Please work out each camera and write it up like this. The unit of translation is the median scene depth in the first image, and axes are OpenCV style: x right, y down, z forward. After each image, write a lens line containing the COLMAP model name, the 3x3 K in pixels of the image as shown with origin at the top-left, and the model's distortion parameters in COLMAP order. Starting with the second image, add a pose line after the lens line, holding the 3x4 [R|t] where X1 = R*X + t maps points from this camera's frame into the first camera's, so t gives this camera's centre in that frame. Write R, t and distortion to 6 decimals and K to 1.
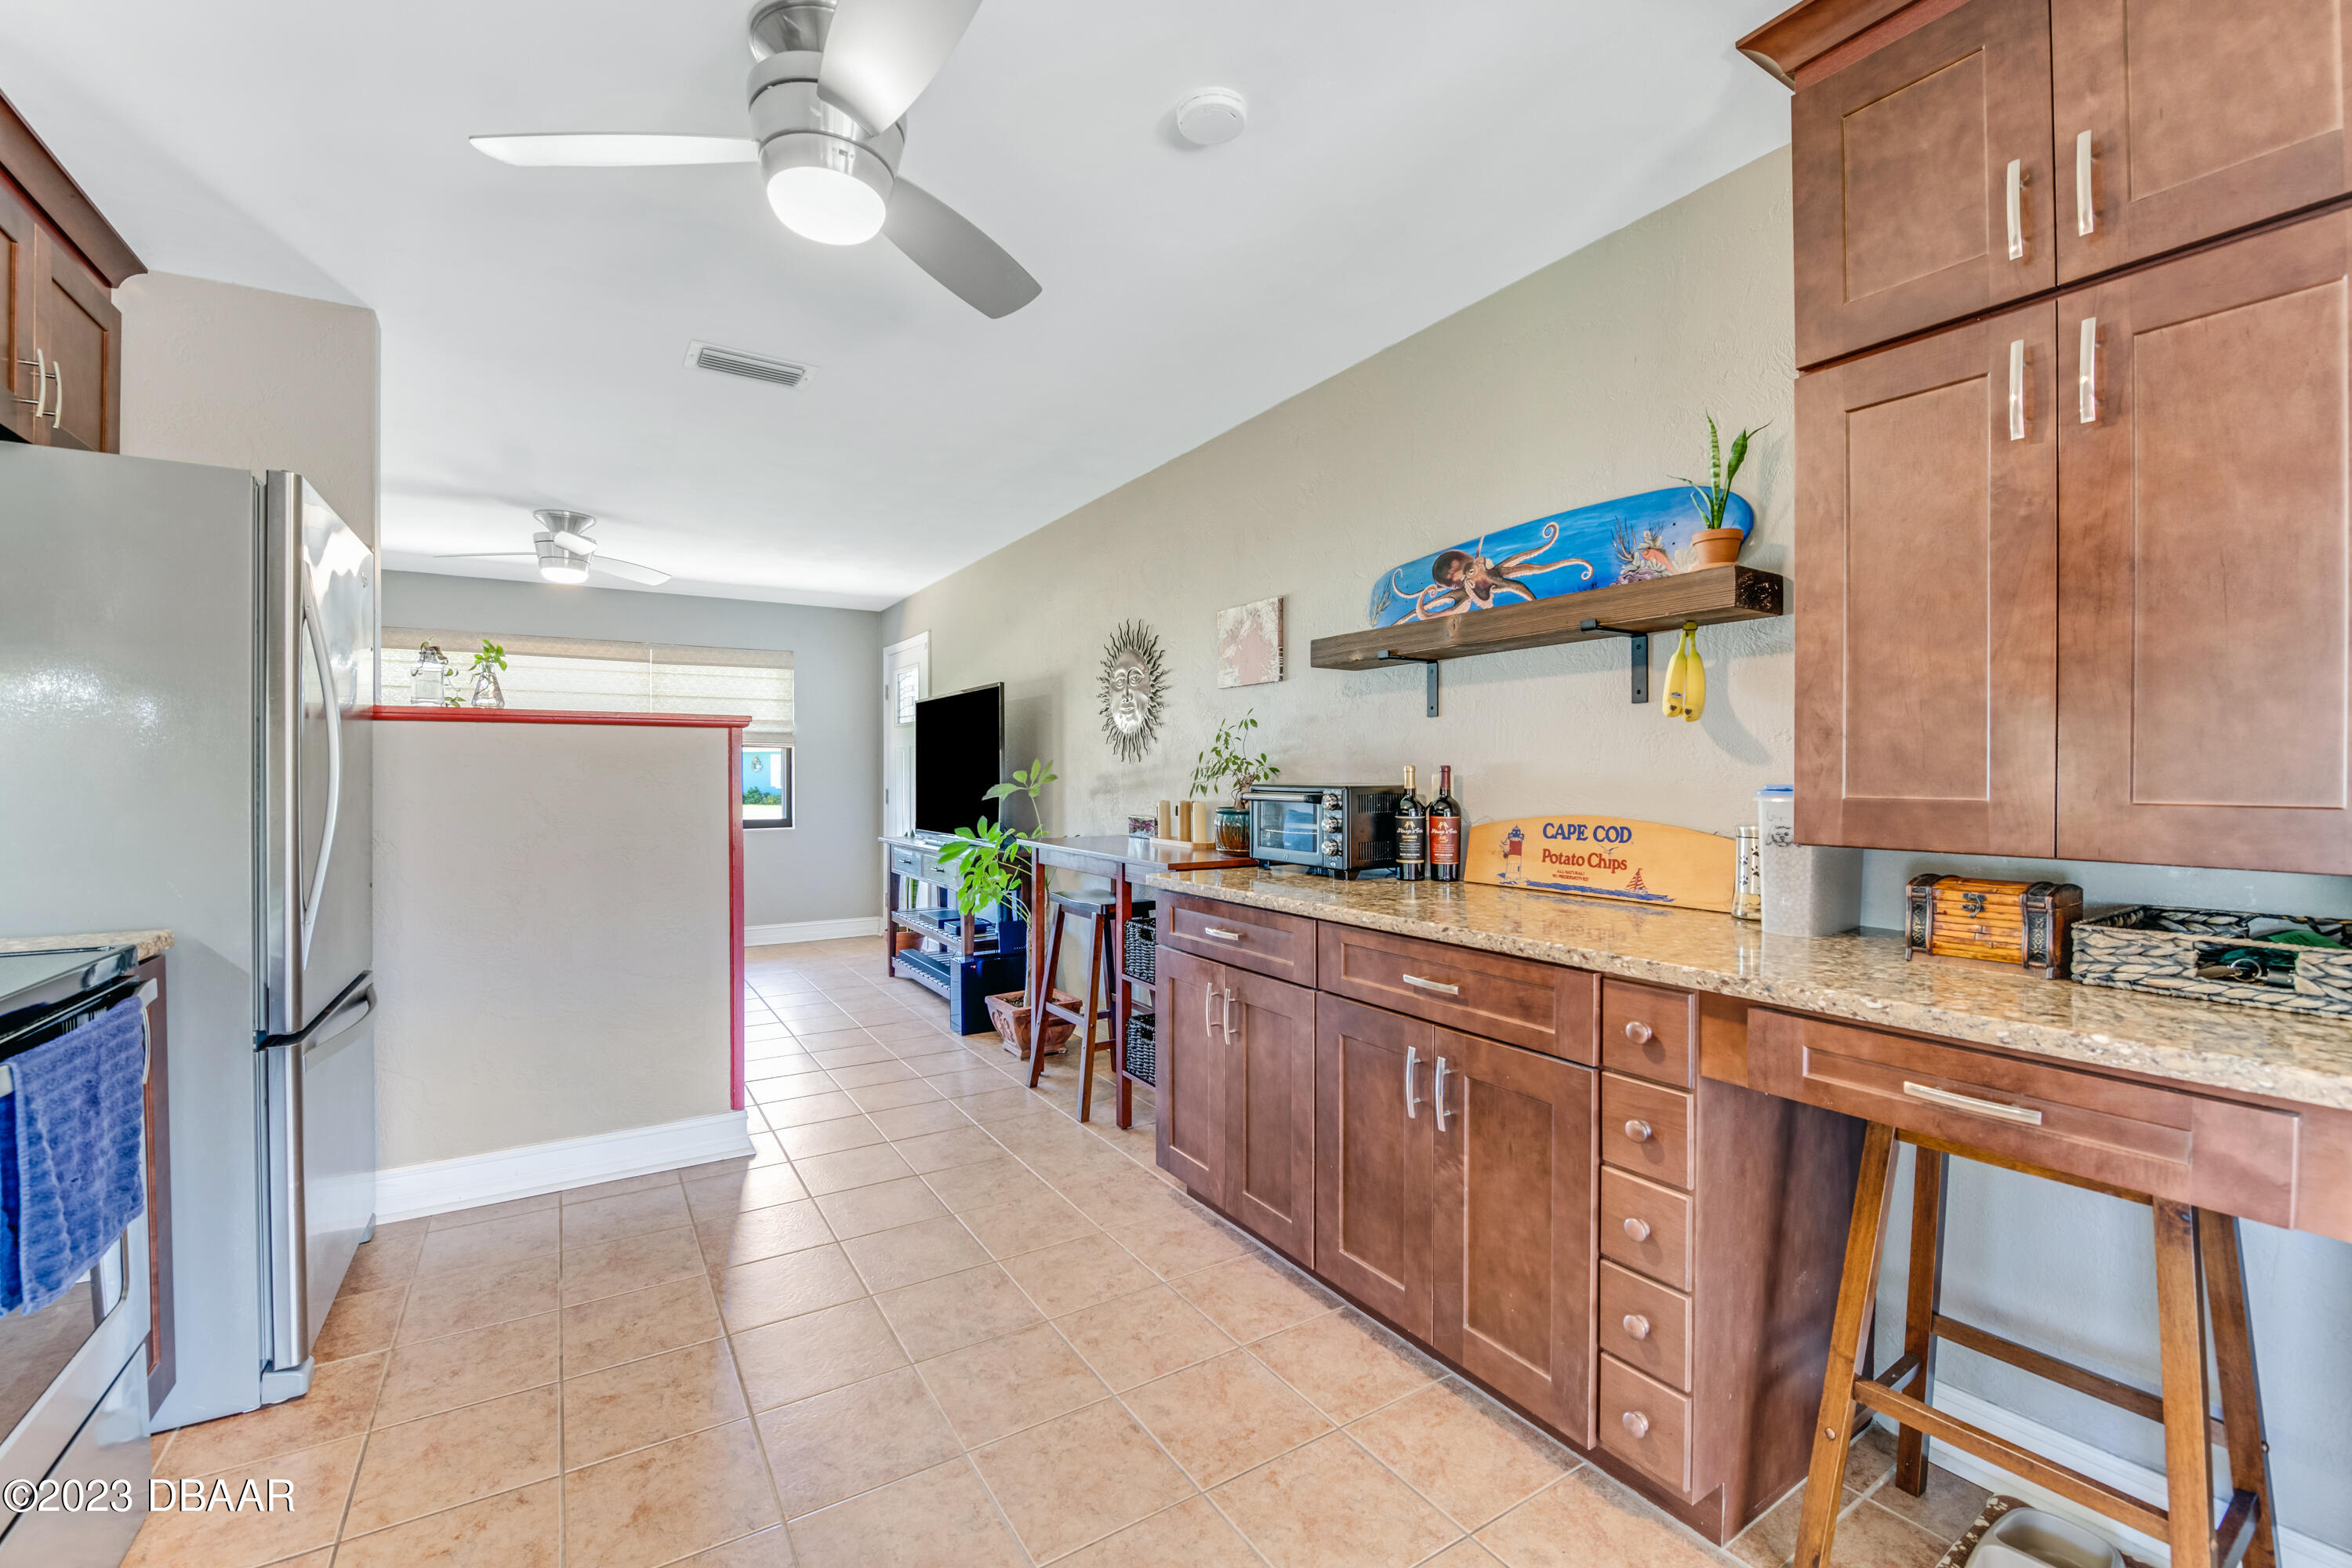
lens RADIAL K [[984.5, 0, 1176.0], [0, 984.5, 784.0], [0, 0, 1]] dist [-0.007081, -0.000127]
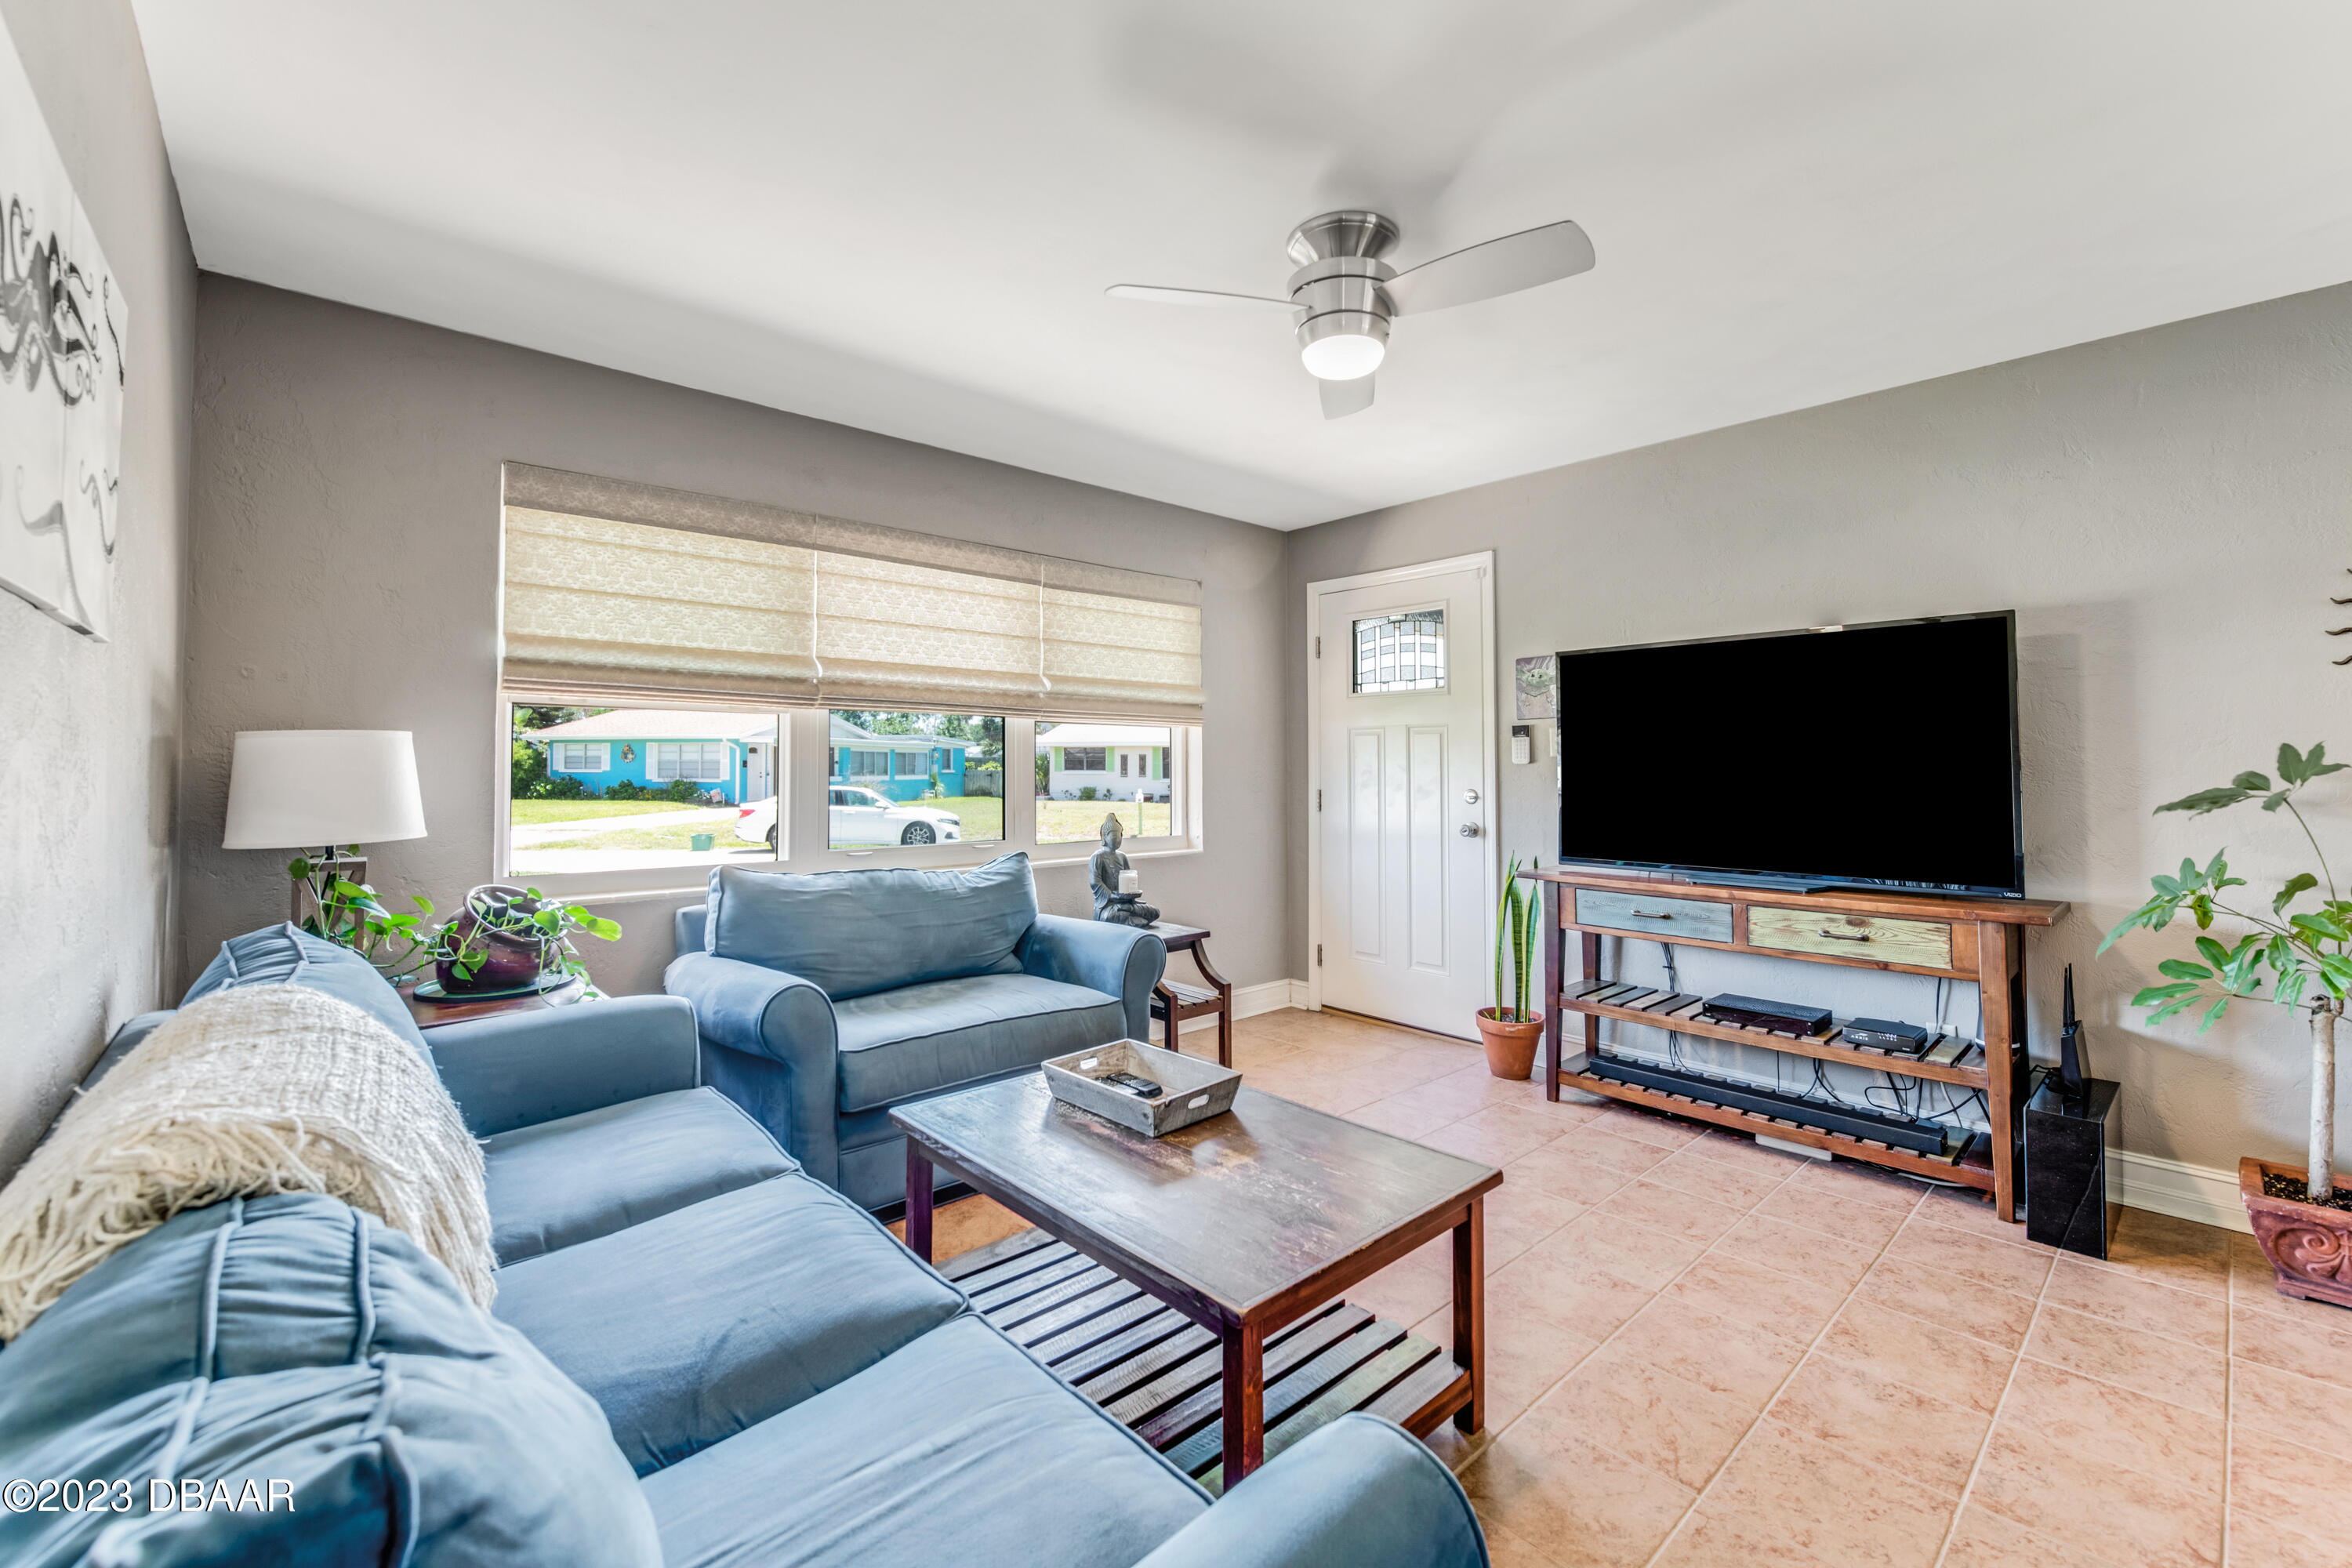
lens RADIAL K [[984.5, 0, 1176.0], [0, 984.5, 784.0], [0, 0, 1]] dist [-0.007081, -0.000127]
pose [[0.982368, -0.000969, 0.186957, -0.924414], [-0.000816, 0.999955, 0.009466, -0.010304], [-0.186957, -0.009452, 0.982323, 0.627520]]
